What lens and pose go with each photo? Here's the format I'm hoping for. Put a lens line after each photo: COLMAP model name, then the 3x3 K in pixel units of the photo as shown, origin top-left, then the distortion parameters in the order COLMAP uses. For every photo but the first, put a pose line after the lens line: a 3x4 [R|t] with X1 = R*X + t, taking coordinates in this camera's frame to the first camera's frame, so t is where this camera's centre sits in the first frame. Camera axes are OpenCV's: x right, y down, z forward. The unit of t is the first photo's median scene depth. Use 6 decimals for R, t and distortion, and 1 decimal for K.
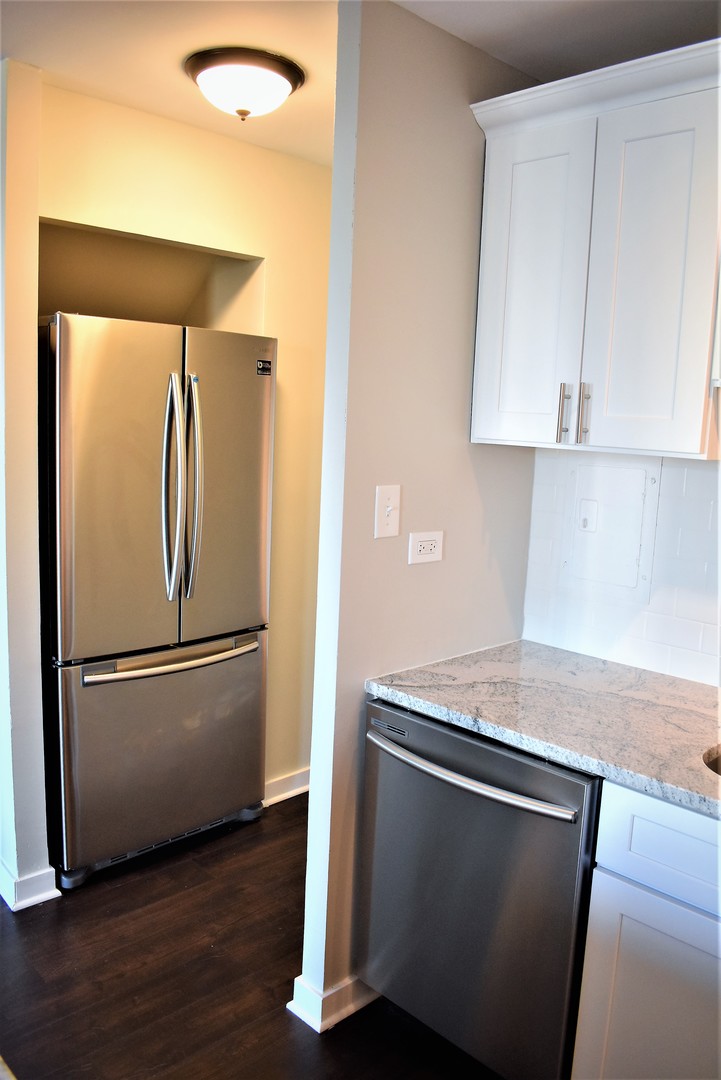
lens RADIAL K [[846.1, 0, 359.1], [0, 846.1, 541.7], [0, 0, 1]] dist [-0.093112, 0.007980]
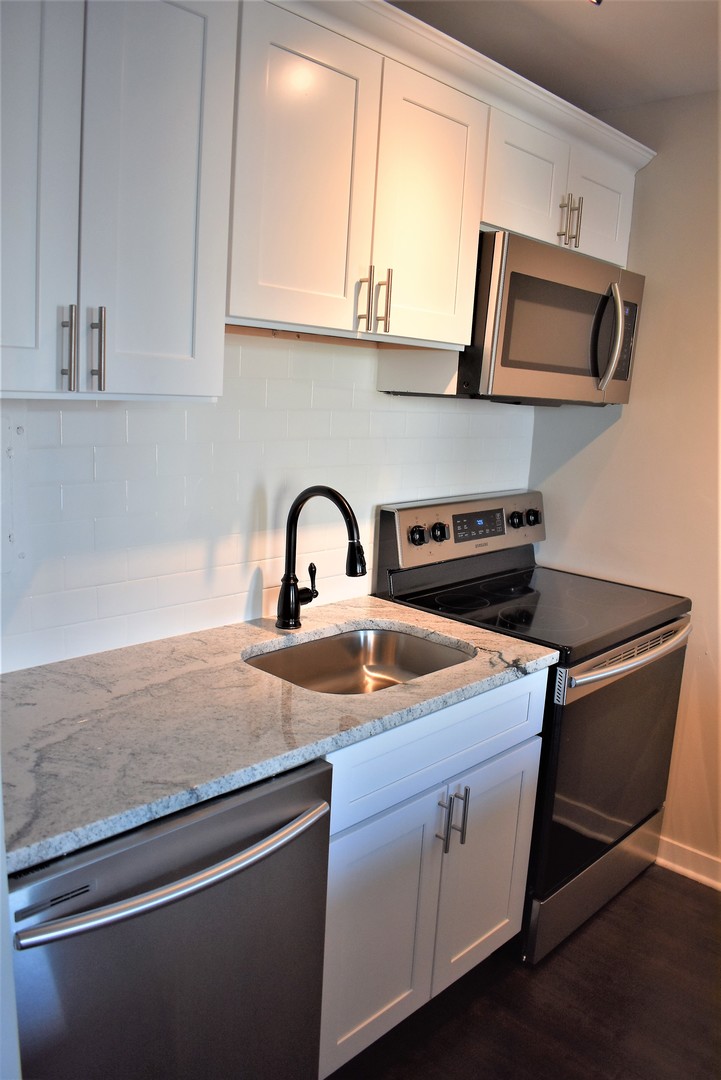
lens RADIAL K [[843.2, 0, 360.5], [0, 843.2, 540.0], [0, 0, 1]] dist [-0.096559, 0.016630]
pose [[-0.036365, -0.225053, 0.973668, -0.466064], [0.094412, 0.969181, 0.227542, -0.130198], [-0.994869, 0.100200, -0.013997, 0.771417]]
